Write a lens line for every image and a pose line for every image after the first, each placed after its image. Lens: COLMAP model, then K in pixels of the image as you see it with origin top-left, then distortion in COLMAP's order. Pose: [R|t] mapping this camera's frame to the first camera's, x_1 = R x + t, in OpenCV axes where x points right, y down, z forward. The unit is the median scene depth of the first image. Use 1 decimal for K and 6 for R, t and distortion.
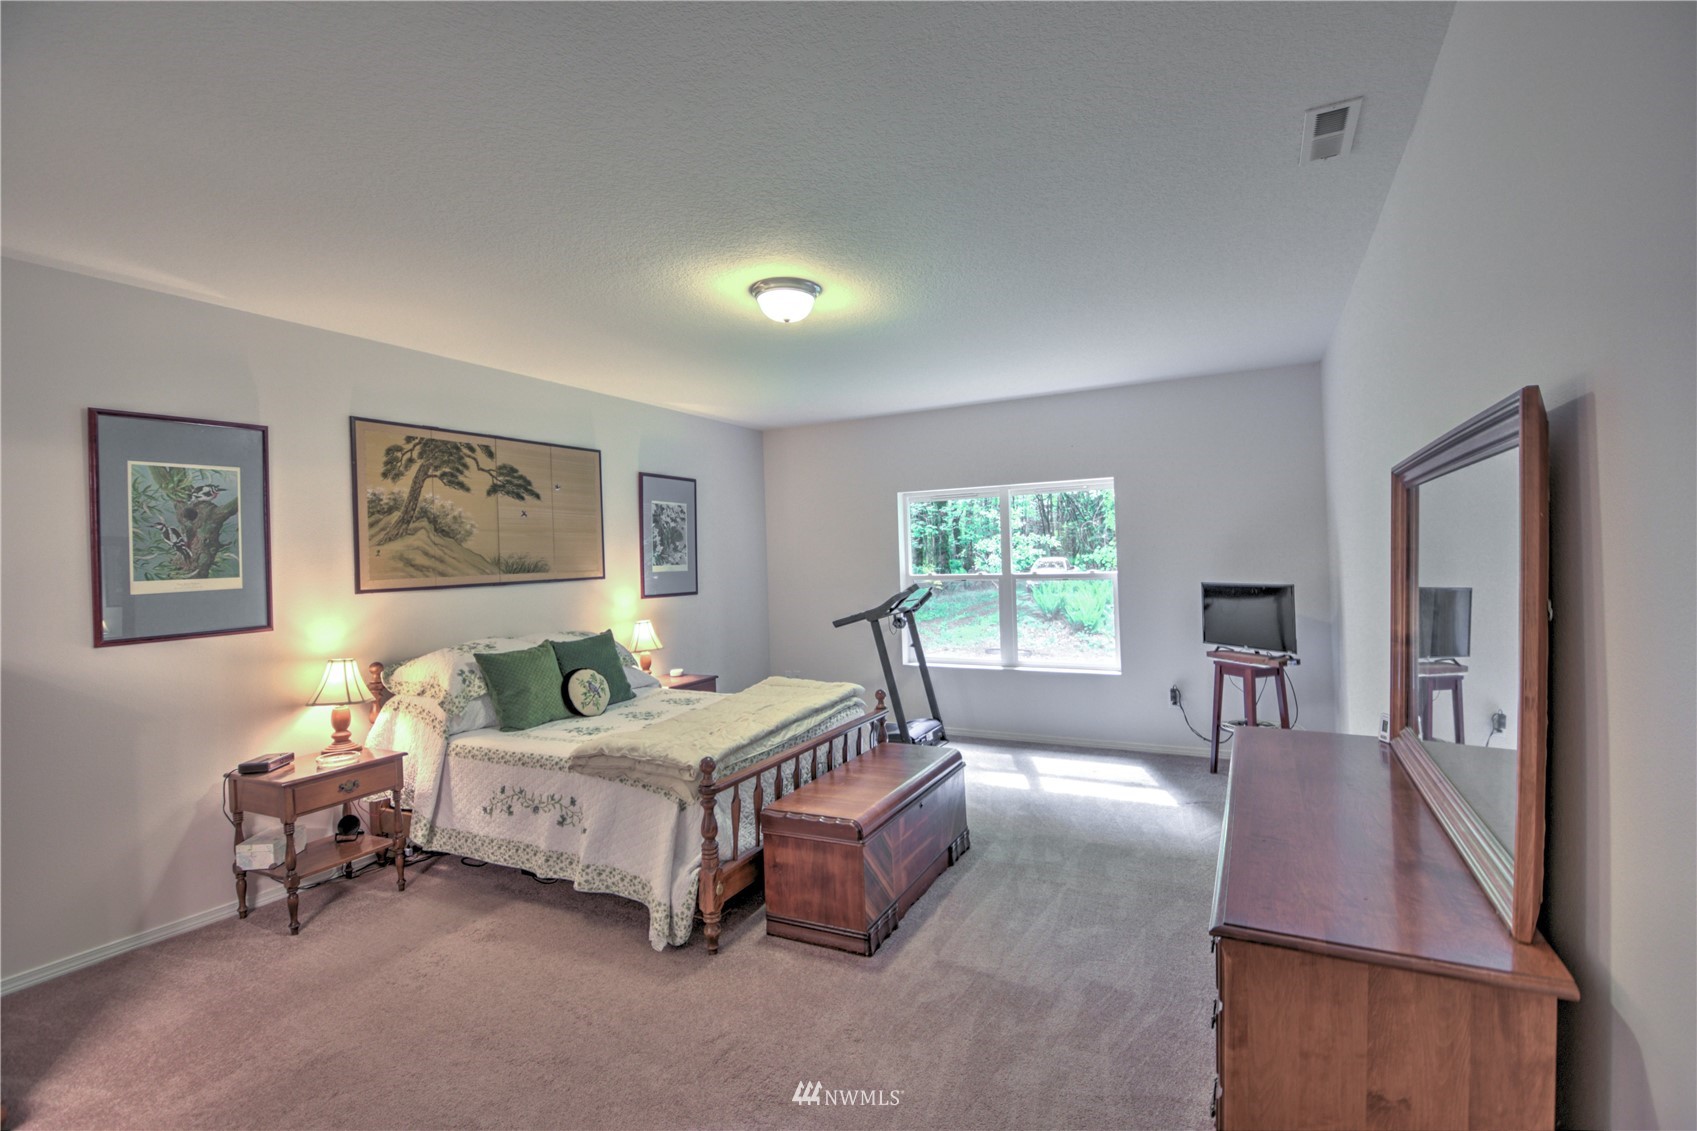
lens RADIAL K [[752.8, 0, 852.7], [0, 752.8, 562.5], [0, 0, 1]] dist [-0.014813, -0.006347]
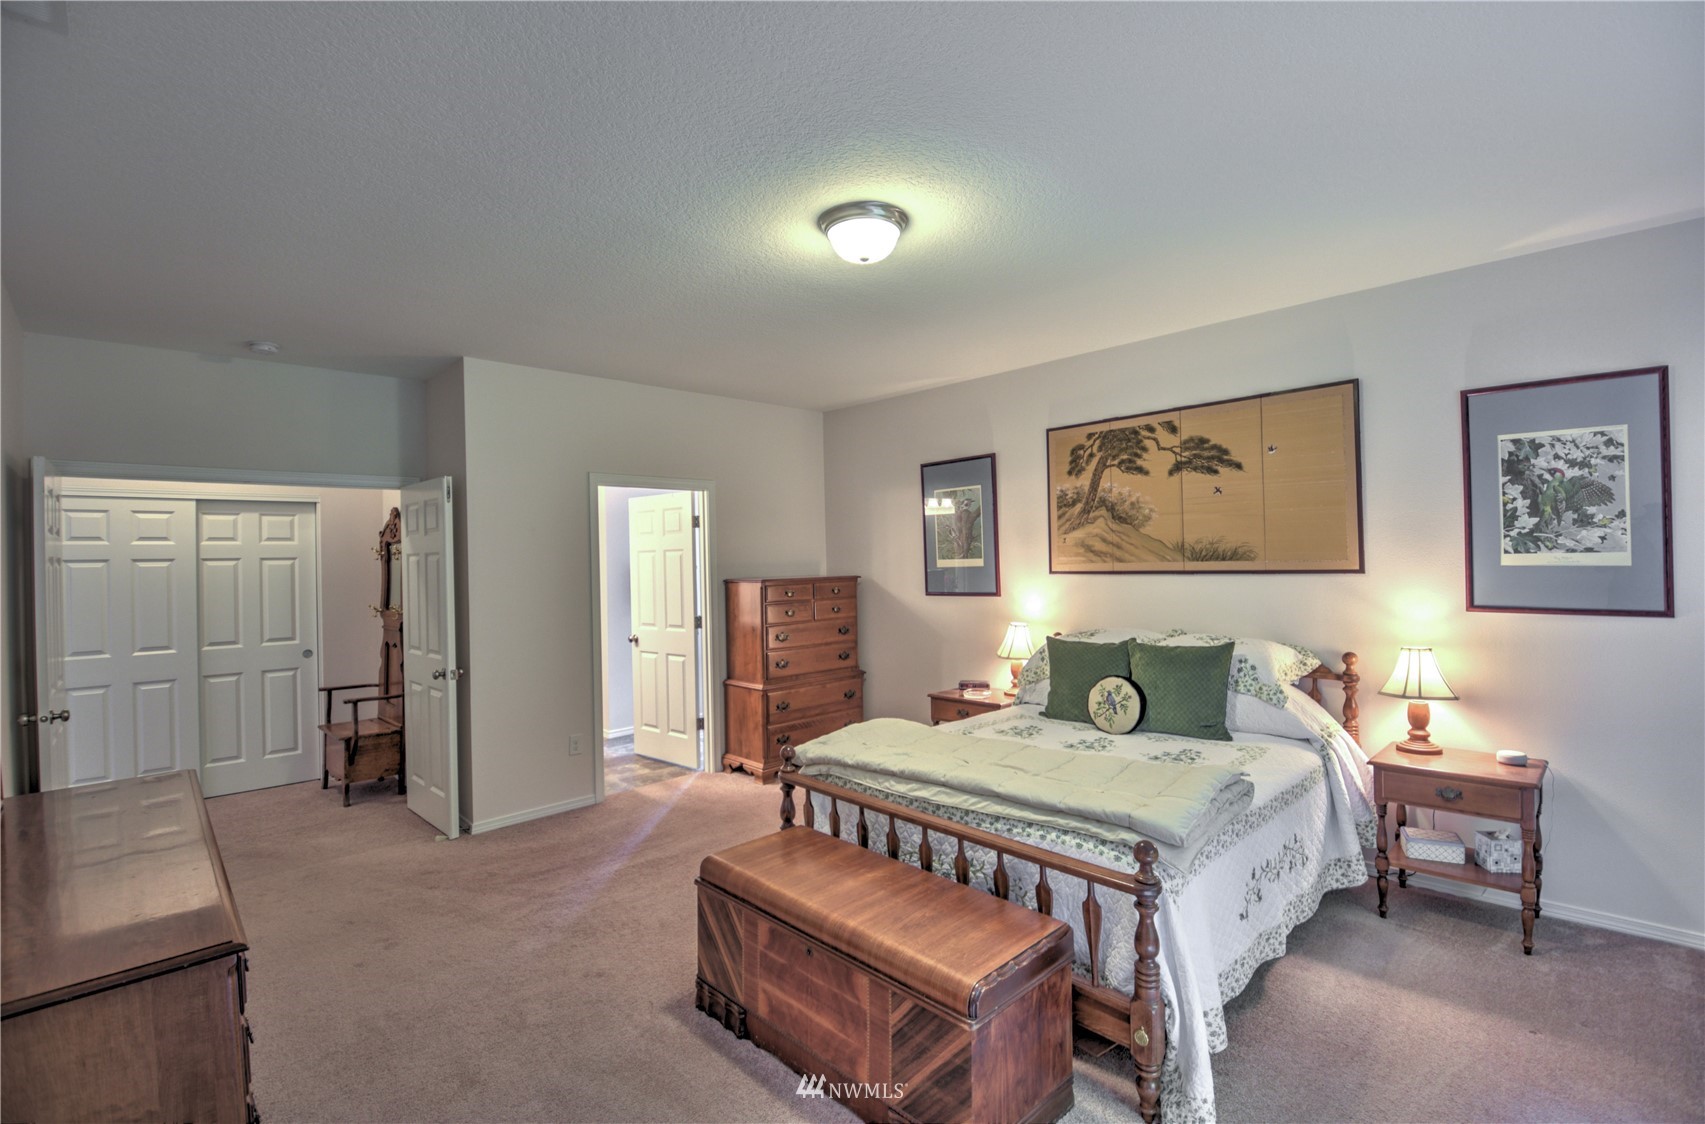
lens RADIAL K [[709.1, 0, 855.6], [0, 709.1, 563.4], [0, 0, 1]] dist [-0.013480, -0.000315]
pose [[-0.292080, 0.037298, -0.955666, 0.486671], [0.015946, 0.999290, 0.034128, -0.018499], [0.956261, -0.005271, -0.292468, 0.937156]]
